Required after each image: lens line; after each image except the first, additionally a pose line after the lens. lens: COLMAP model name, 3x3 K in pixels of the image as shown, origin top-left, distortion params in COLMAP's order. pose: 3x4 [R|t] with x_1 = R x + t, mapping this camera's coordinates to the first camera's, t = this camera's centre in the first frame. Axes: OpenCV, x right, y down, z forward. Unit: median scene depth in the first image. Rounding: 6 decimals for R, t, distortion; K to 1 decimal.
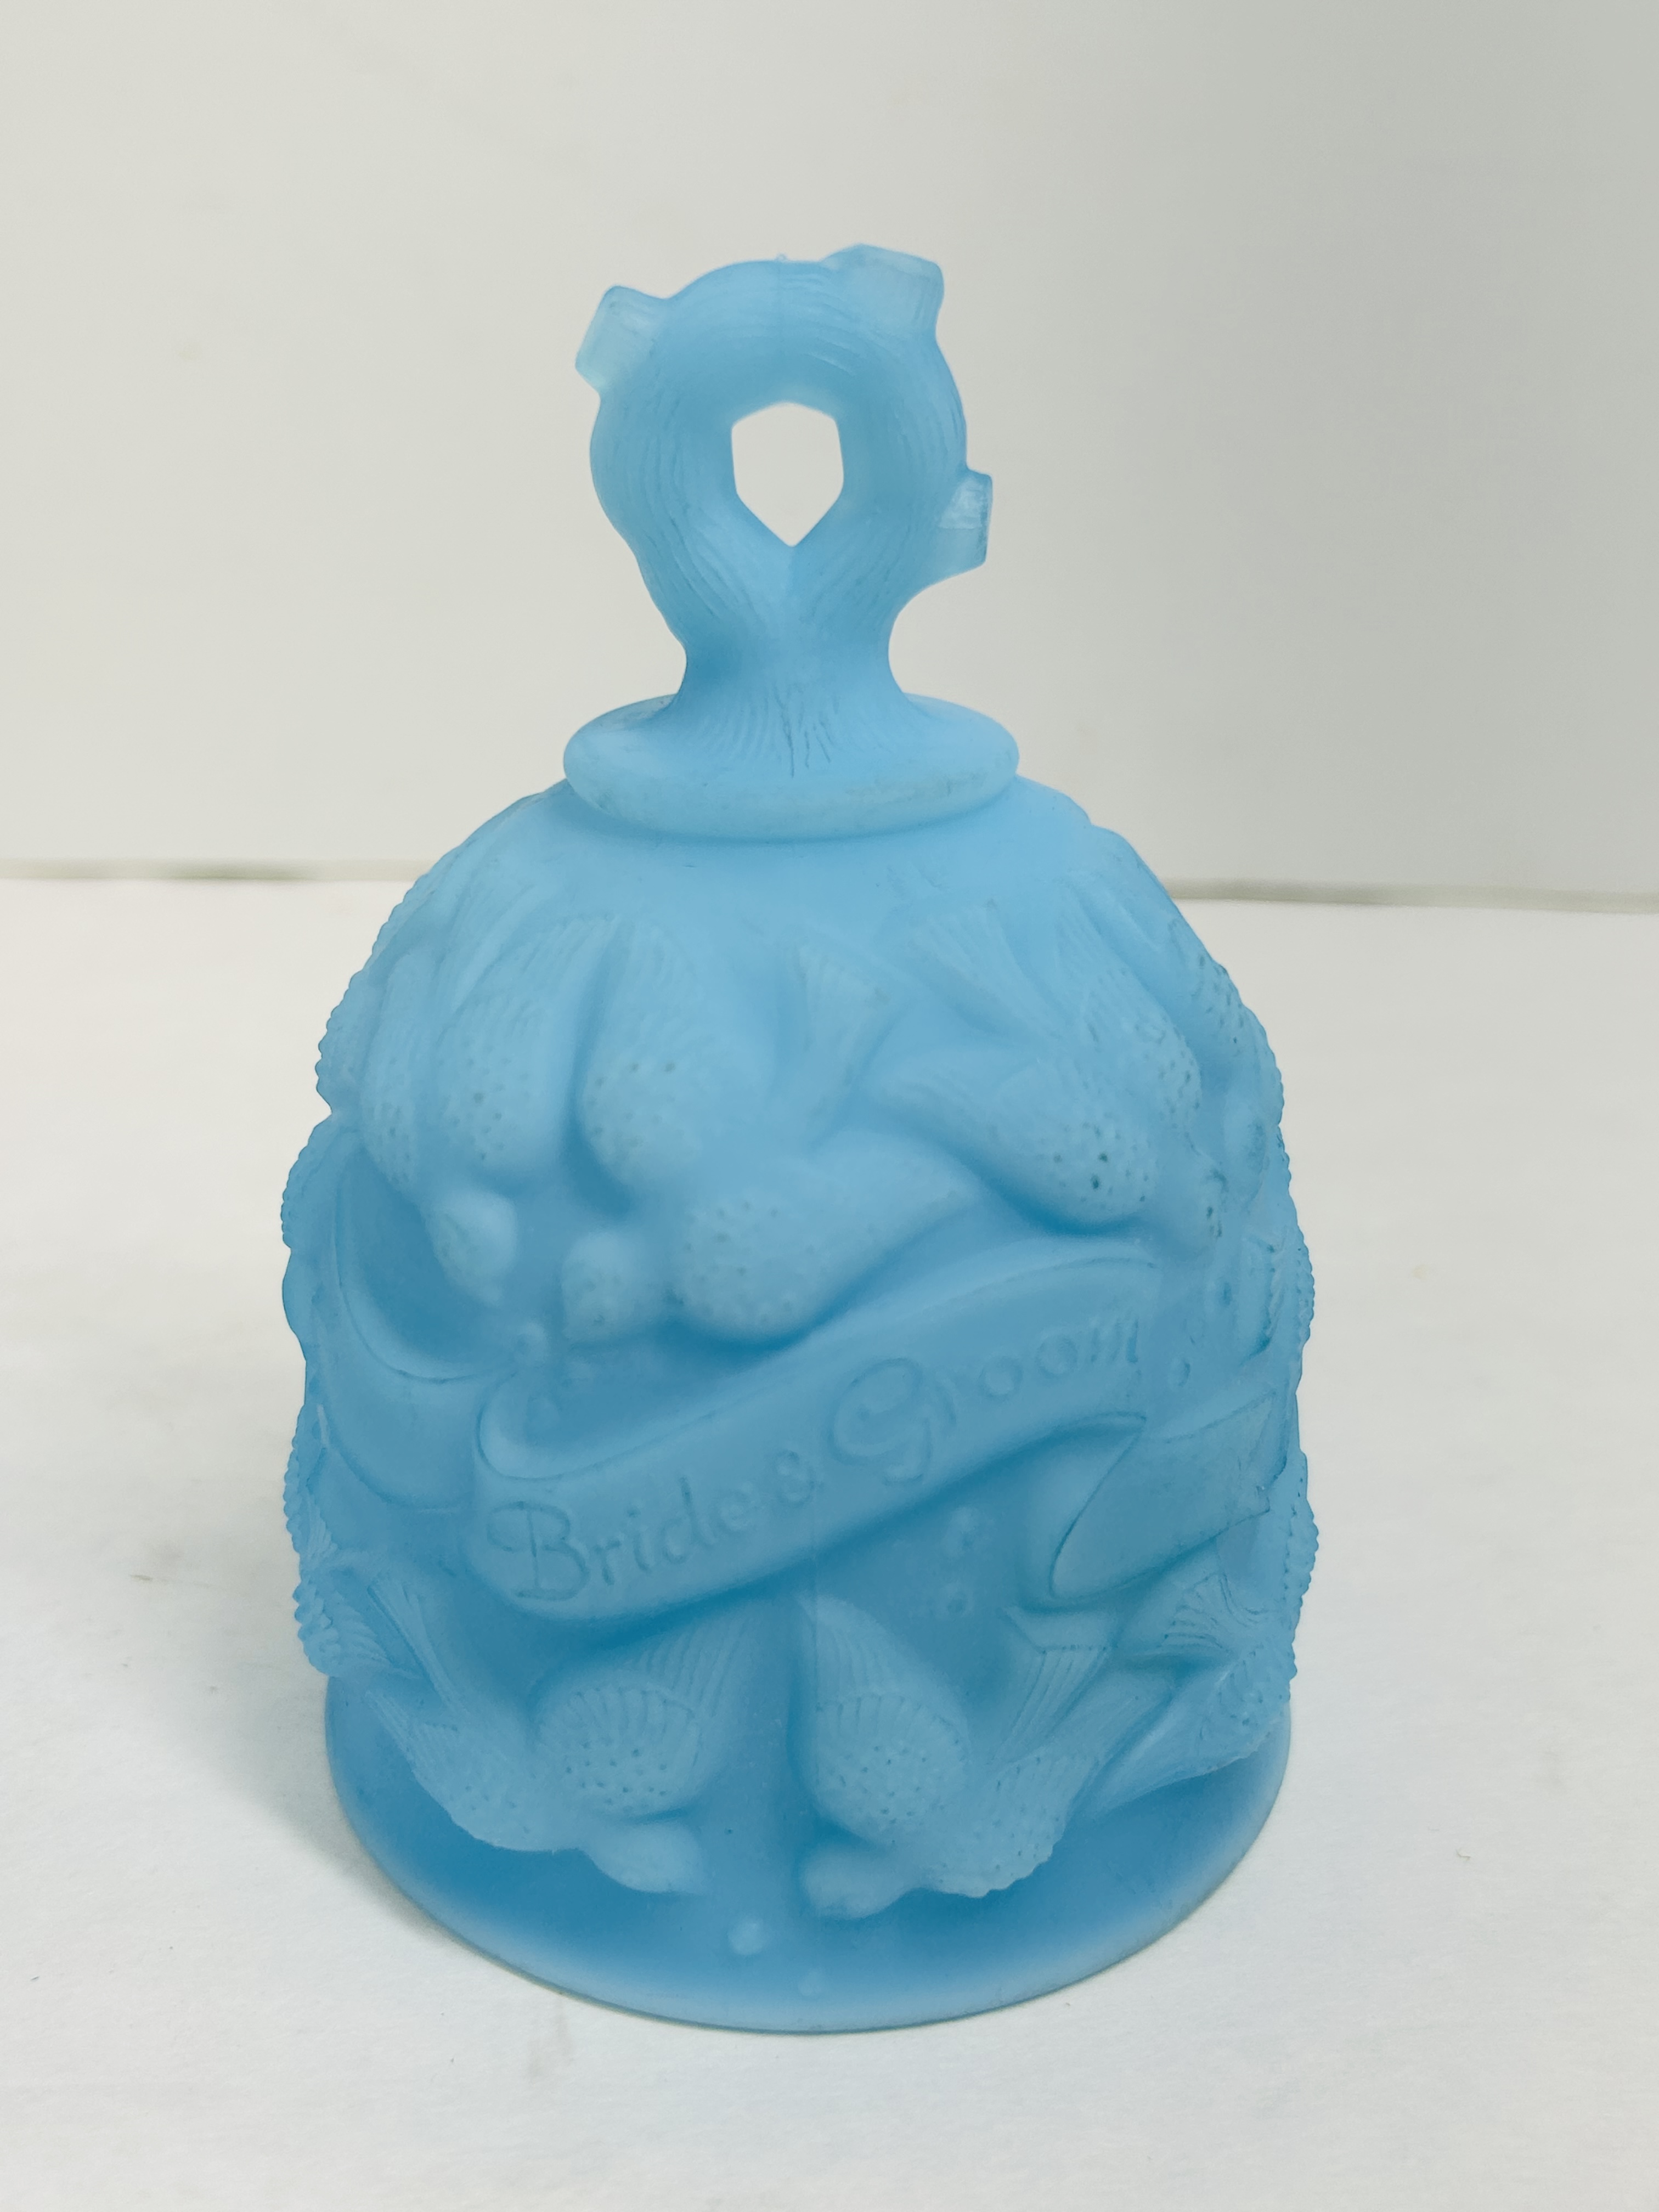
lens RADIAL K [[2319.5, 0, 796.8], [0, 2319.5, 1098.5], [0, 0, 1]] dist [0.153978, -0.502001]
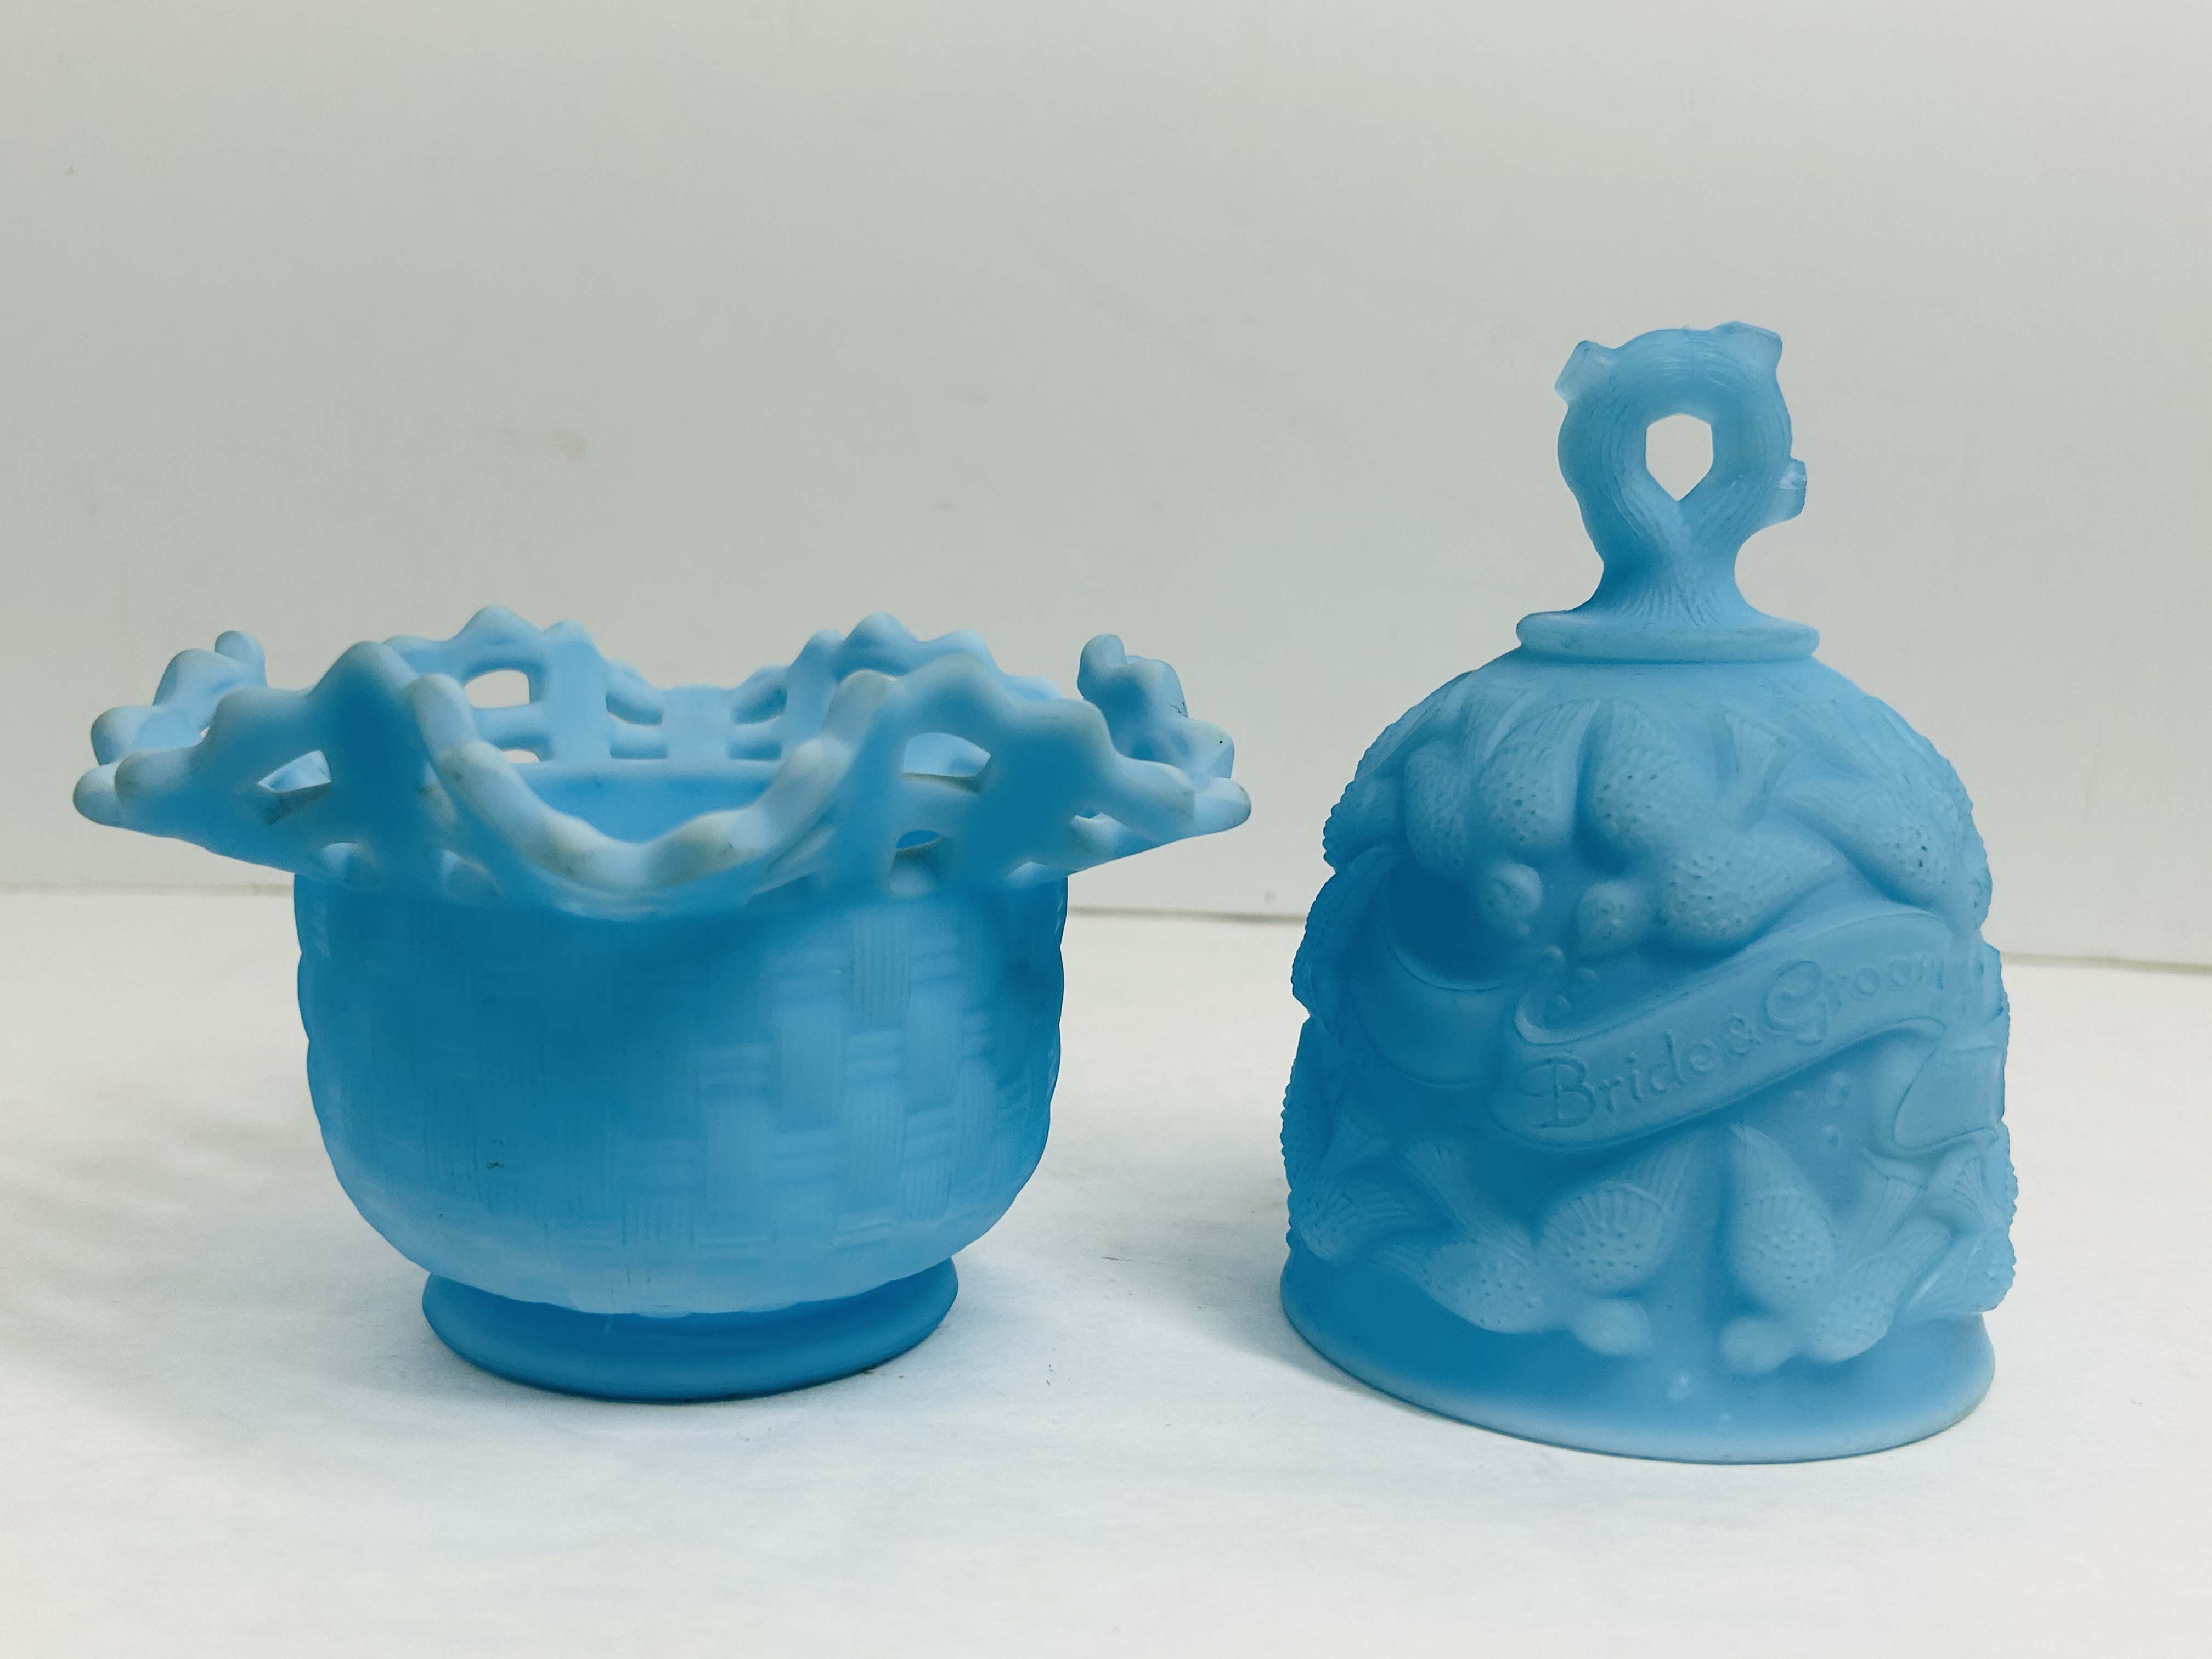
lens RADIAL K [[2319.5, 0, 1089.2], [0, 2319.5, 829.1], [0, 0, 1]] dist [0.153978, -0.502001]
pose [[0.999255, 0.035961, 0.013974, -0.442840], [-0.031650, 0.971216, -0.236088, 0.393855], [-0.022061, 0.235470, 0.971631, -0.521535]]
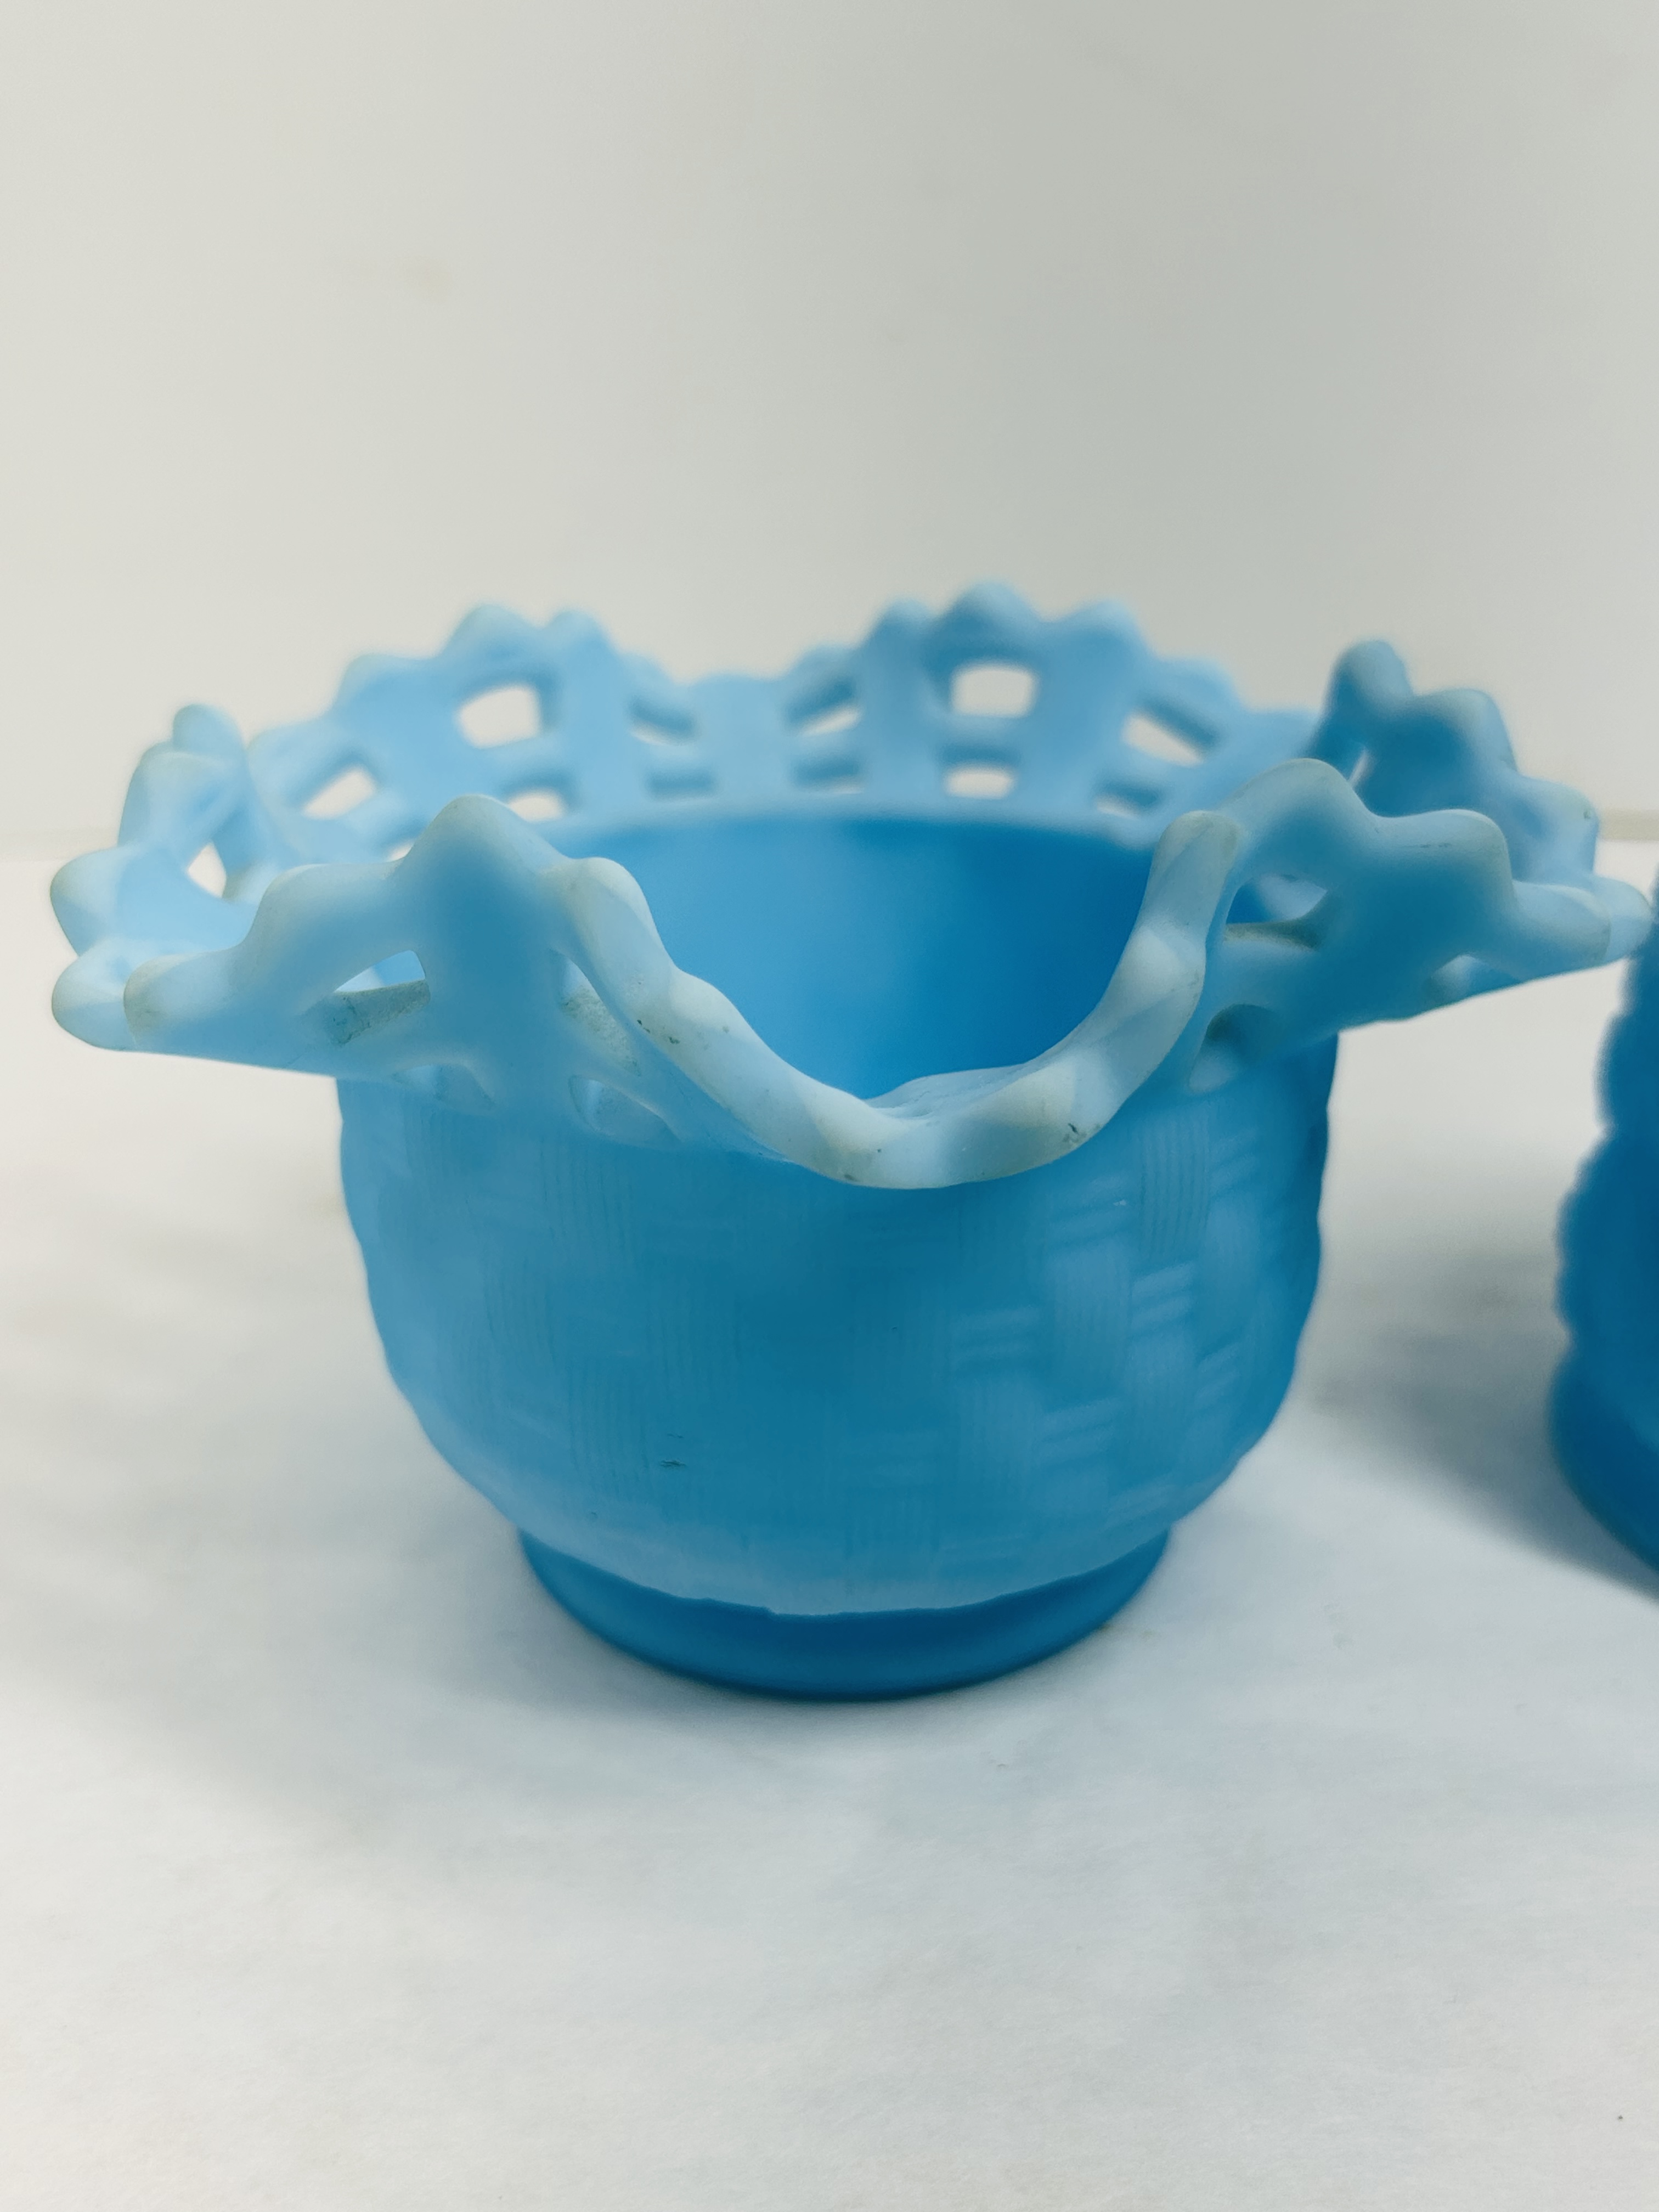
lens RADIAL K [[2385.7, 0, 829.5], [0, 2385.7, 1106.0], [0, 0, 1]] dist [0.145275, -0.532122]
pose [[0.999746, -0.011475, 0.019407, -0.736299], [0.011672, 0.999881, -0.010064, 0.103065], [-0.019289, 0.010288, 0.999761, -0.167210]]
